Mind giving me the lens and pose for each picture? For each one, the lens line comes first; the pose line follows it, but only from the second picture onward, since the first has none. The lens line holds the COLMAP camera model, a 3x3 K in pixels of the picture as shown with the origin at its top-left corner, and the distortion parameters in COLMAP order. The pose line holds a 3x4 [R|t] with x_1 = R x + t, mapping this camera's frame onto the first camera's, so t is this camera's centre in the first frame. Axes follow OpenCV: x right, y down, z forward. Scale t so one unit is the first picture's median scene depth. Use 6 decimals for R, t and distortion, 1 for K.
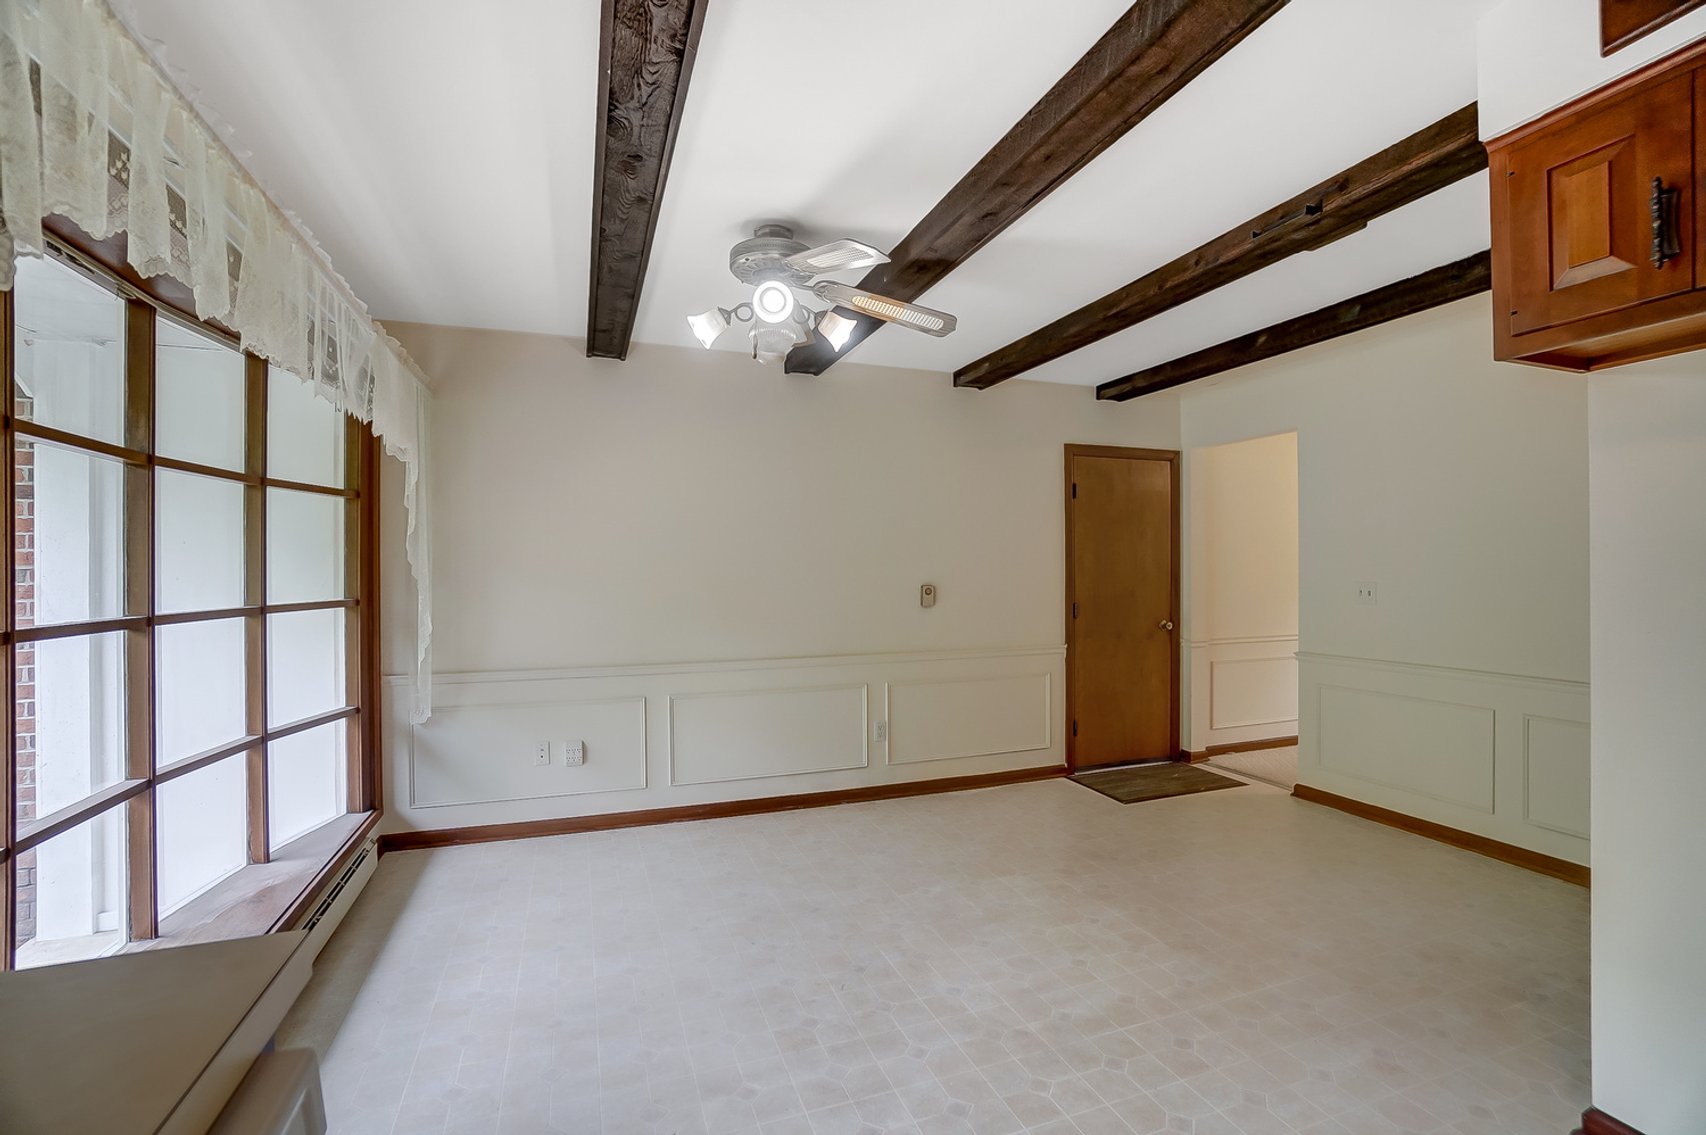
lens RADIAL K [[750.5, 0, 845.2], [0, 750.5, 566.2], [0, 0, 1]] dist [-0.059602, 0.020077]
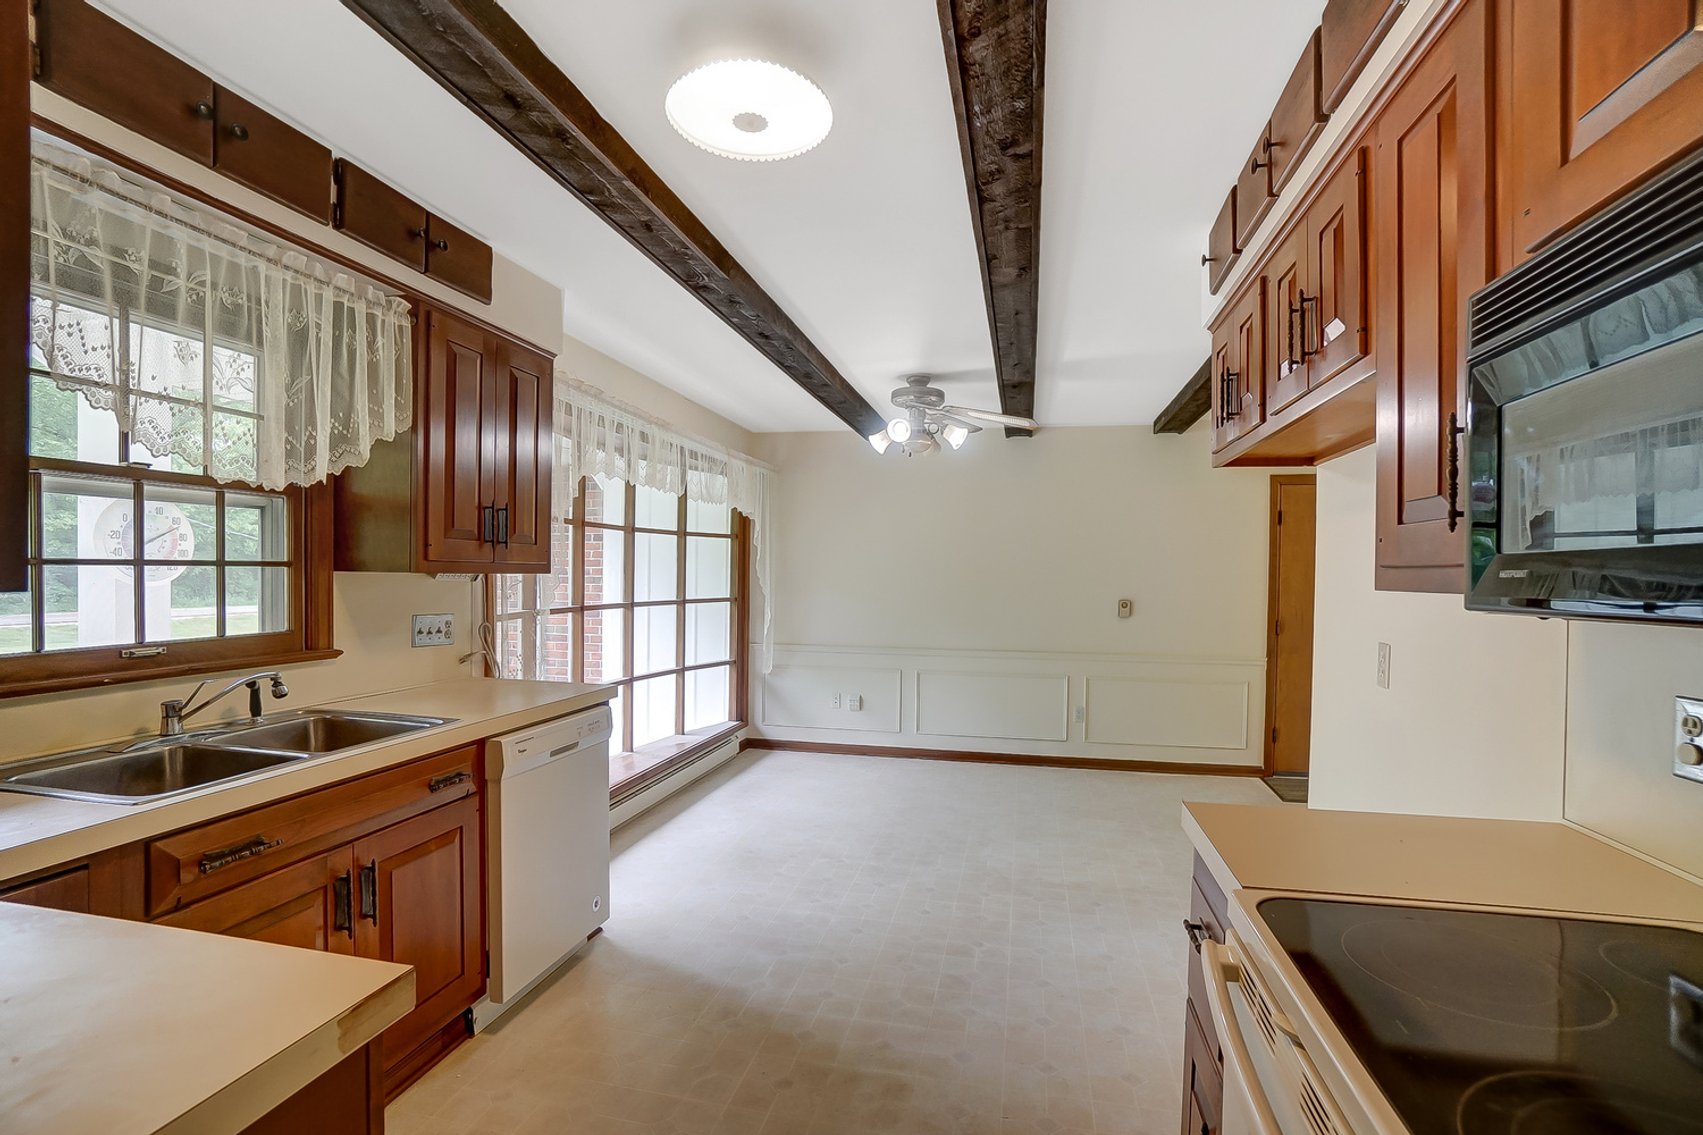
lens RADIAL K [[757.8, 0, 849.6], [0, 757.8, 573.1], [0, 0, 1]] dist [-0.064911, 0.023316]
pose [[0.845456, 0.014054, -0.533861, 0.502547], [-0.012803, 0.999900, 0.006047, -0.025946], [0.533892, 0.001722, 0.845551, -0.355322]]
